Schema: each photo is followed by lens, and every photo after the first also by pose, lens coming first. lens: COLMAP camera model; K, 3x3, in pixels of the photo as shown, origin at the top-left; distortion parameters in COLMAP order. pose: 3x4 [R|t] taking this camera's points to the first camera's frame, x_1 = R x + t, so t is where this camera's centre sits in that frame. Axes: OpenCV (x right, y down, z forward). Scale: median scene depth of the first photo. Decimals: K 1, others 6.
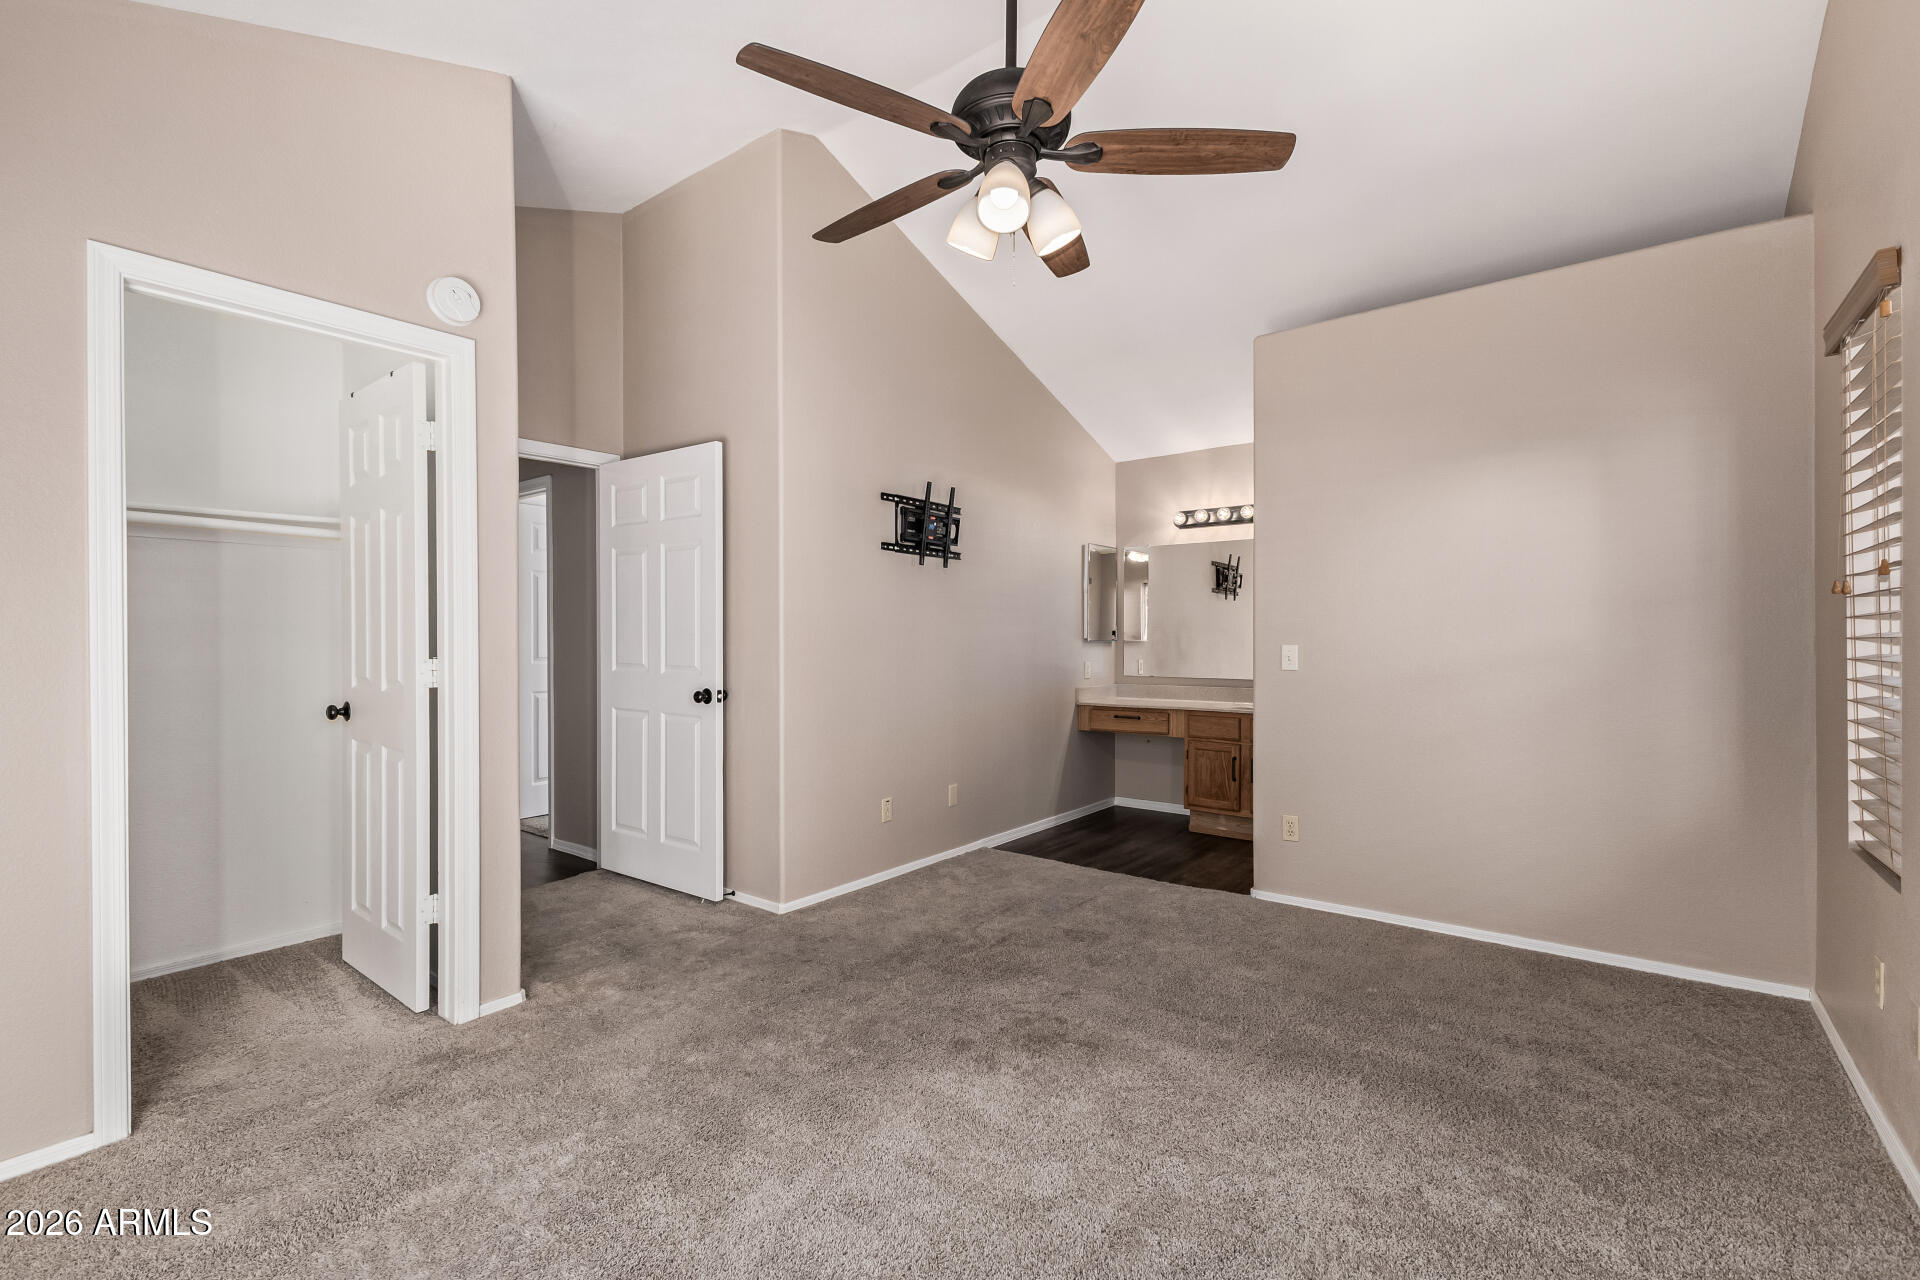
lens RADIAL K [[833.8, 0, 960.0], [0, 833.8, 640.0], [0, 0, 1]] dist [0.000497, 0.000068]
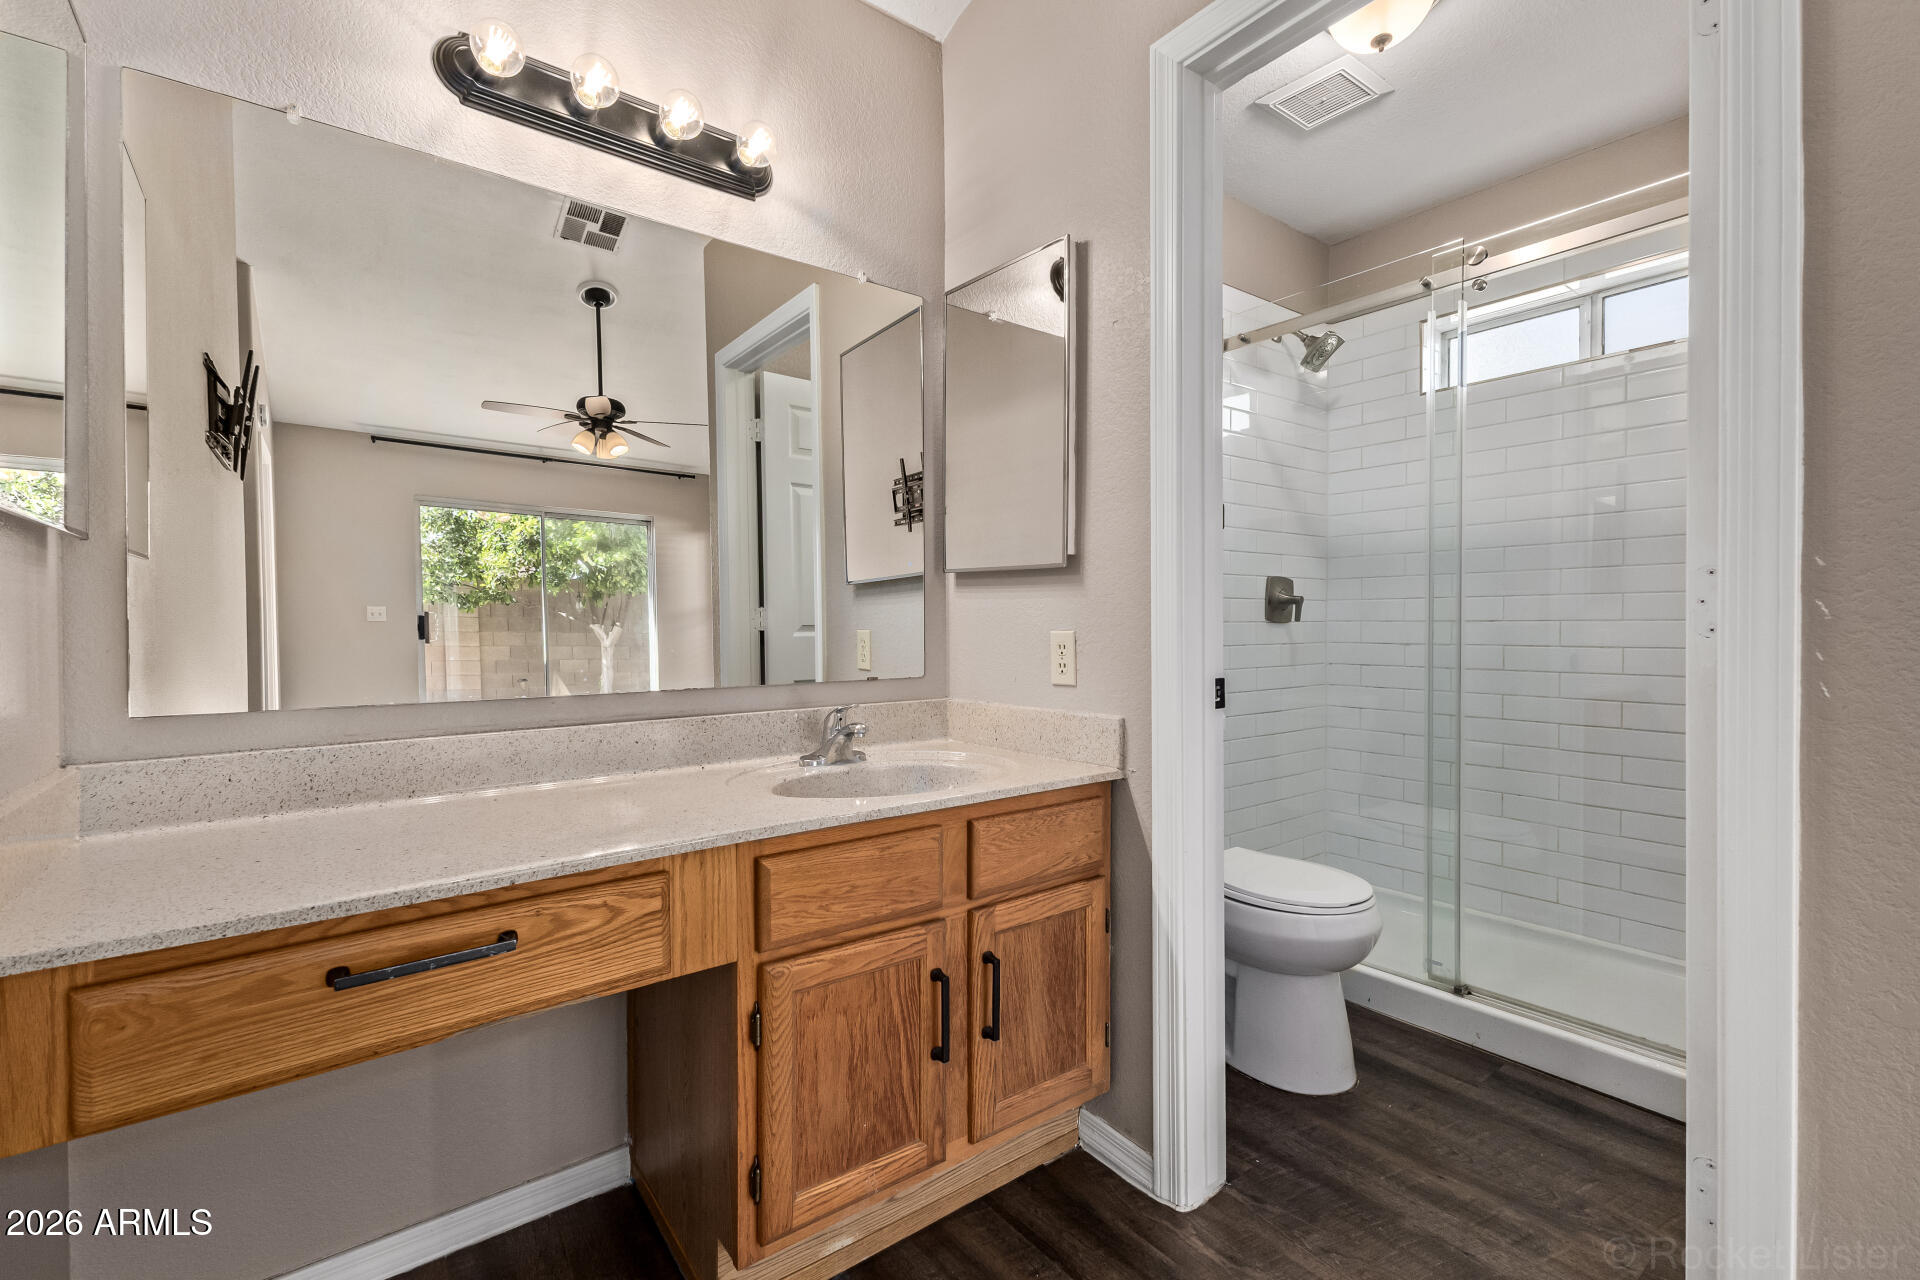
lens RADIAL K [[833.8, 0, 960.0], [0, 833.8, 640.0], [0, 0, 1]] dist [0.000497, 0.000068]
pose [[0.255641, -0.024663, 0.966457, 0.082432], [0.003308, 0.999691, 0.024636, 0.029255], [-0.966766, -0.003101, 0.255644, 1.117137]]
